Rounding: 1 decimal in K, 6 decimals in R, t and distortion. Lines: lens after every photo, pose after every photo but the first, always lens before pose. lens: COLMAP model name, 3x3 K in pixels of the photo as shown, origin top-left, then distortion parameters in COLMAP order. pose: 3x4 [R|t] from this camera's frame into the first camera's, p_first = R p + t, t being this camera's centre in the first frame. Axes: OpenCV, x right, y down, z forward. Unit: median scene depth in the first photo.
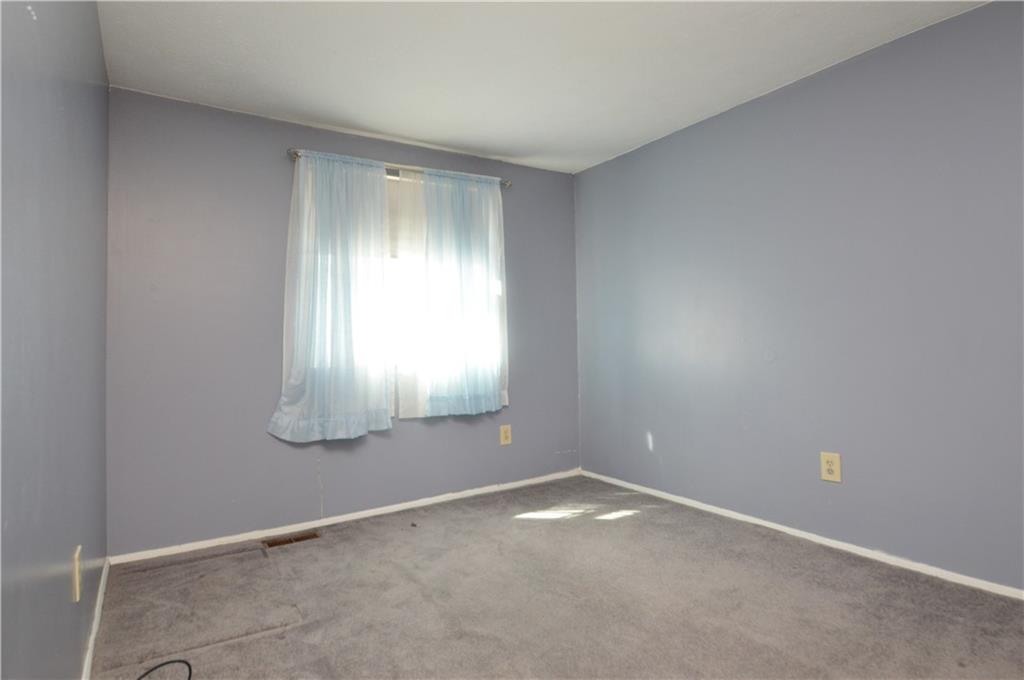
lens RADIAL K [[558.0, 0, 514.2], [0, 558.0, 333.0], [0, 0, 1]] dist [0.044081, -0.050400]
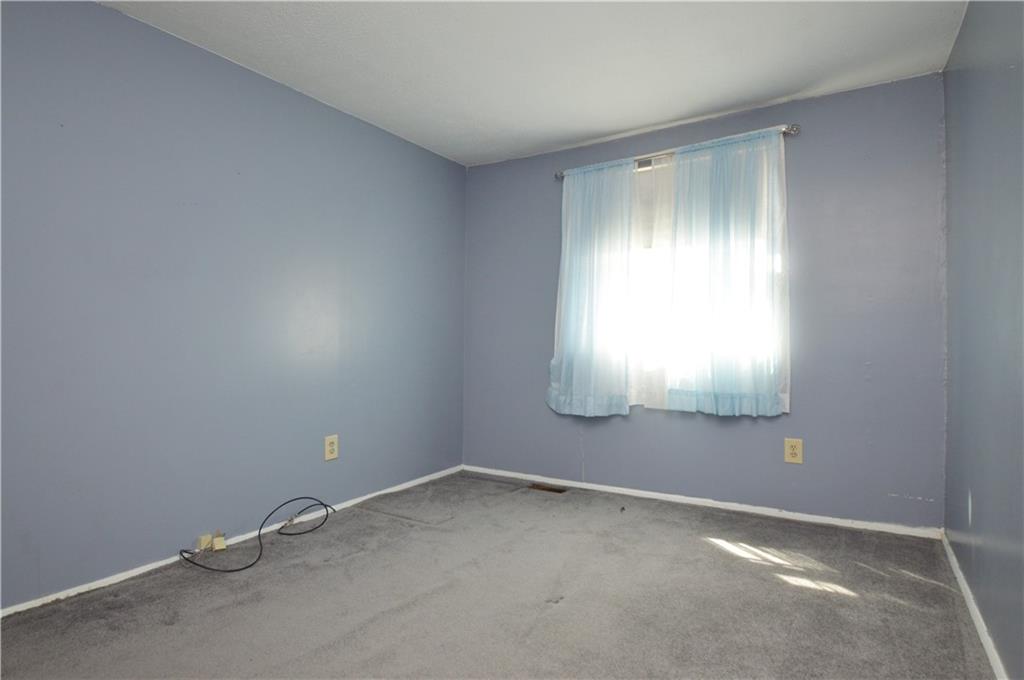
lens RADIAL K [[558.0, 0, 514.2], [0, 558.0, 333.0], [0, 0, 1]] dist [0.044081, -0.050400]
pose [[0.430014, 0.012168, -0.902740, 0.594003], [0.010917, 0.999766, 0.018676, -0.002259], [0.902756, -0.017886, 0.429781, 0.344334]]
